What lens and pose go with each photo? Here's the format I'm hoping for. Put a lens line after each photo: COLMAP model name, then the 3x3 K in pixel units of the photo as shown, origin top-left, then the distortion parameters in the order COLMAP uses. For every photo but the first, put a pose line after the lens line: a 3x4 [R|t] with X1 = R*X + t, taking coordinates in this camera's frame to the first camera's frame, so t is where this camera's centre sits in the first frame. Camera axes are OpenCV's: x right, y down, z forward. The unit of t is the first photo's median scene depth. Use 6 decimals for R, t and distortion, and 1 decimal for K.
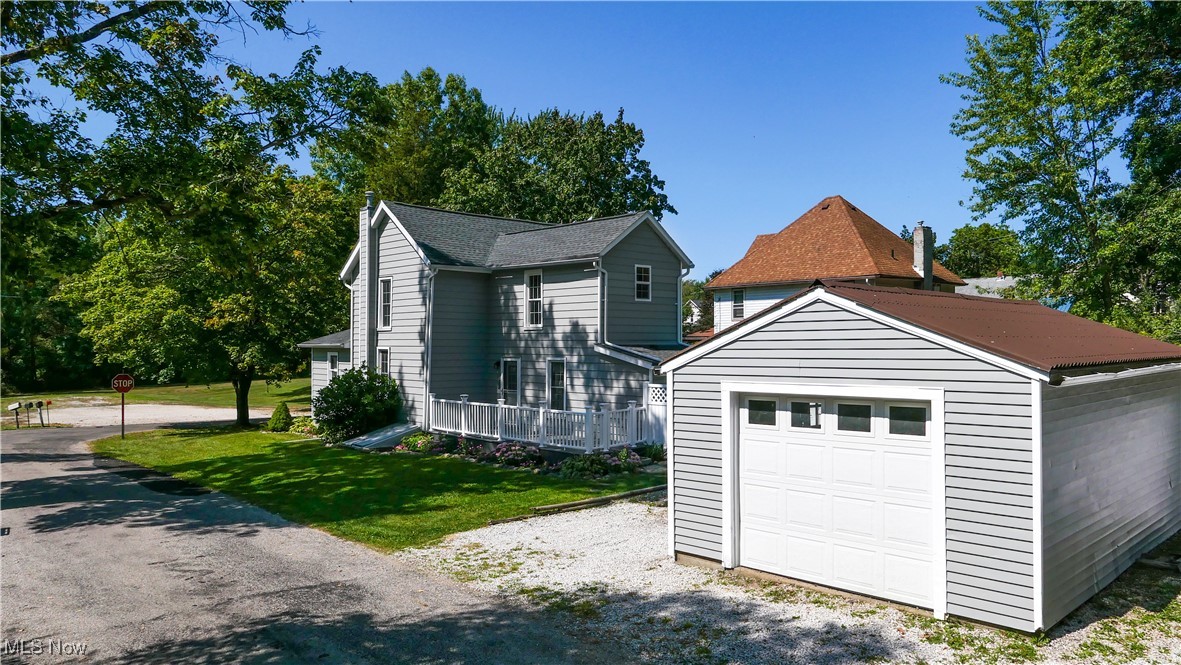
lens RADIAL K [[783.3, 0, 611.4], [0, 783.3, 336.9], [0, 0, 1]] dist [-0.021644, 0.005113]
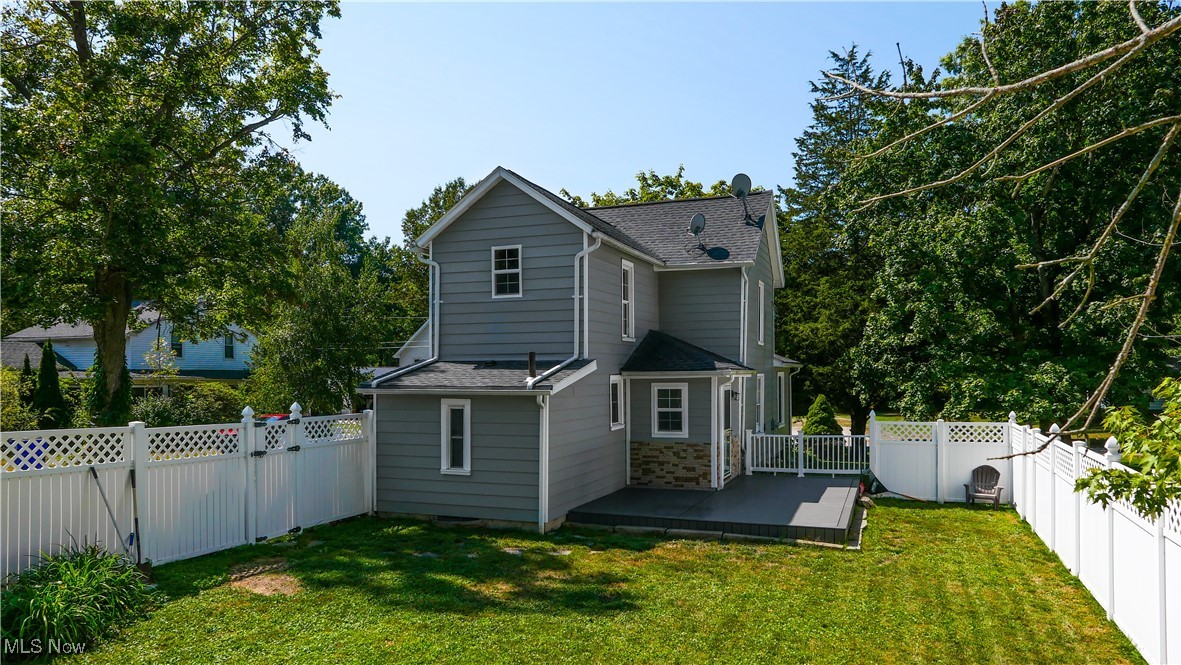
lens RADIAL K [[800.5, 0, 624.5], [0, 800.5, 375.2], [0, 0, 1]] dist [-0.020184, 0.000330]
pose [[0.431117, 0.003530, -0.902289, 0.693457], [0.011740, 0.999886, 0.009522, 0.016512], [0.902219, -0.014698, 0.431027, 0.755631]]
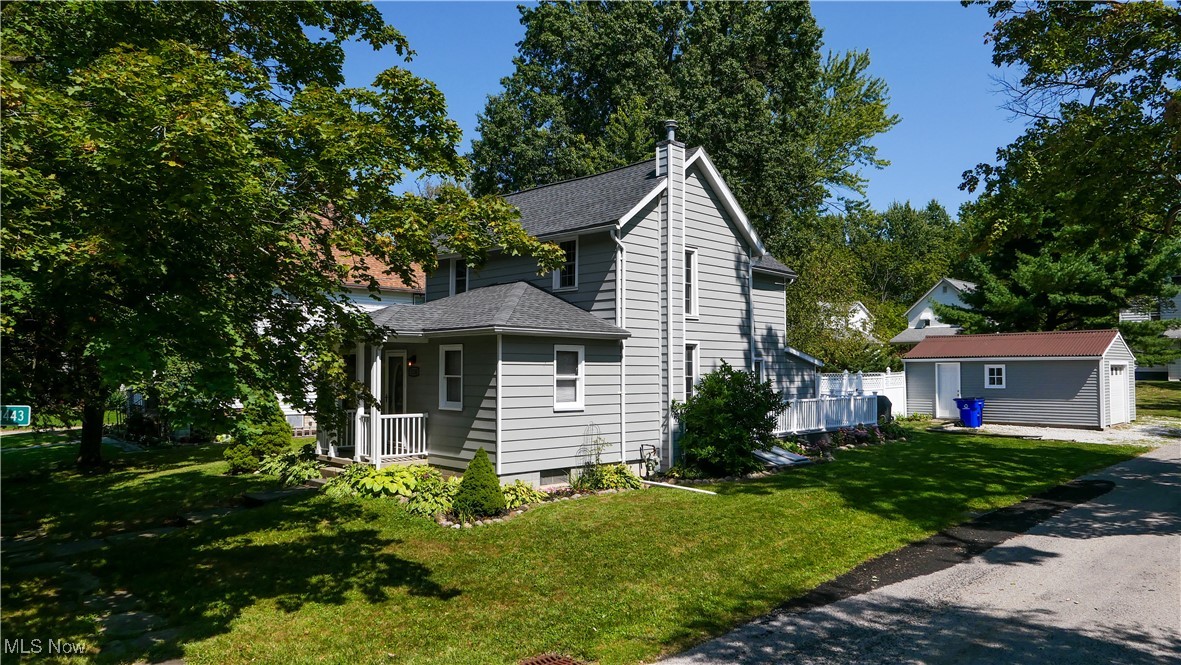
lens RADIAL K [[800.5, 0, 624.5], [0, 800.5, 375.2], [0, 0, 1]] dist [-0.020184, 0.000330]
pose [[-0.021106, -0.005749, 0.999761, -1.135829], [-0.014475, 0.999880, 0.005445, 0.045643], [-0.999672, -0.014357, -0.021187, 1.161246]]
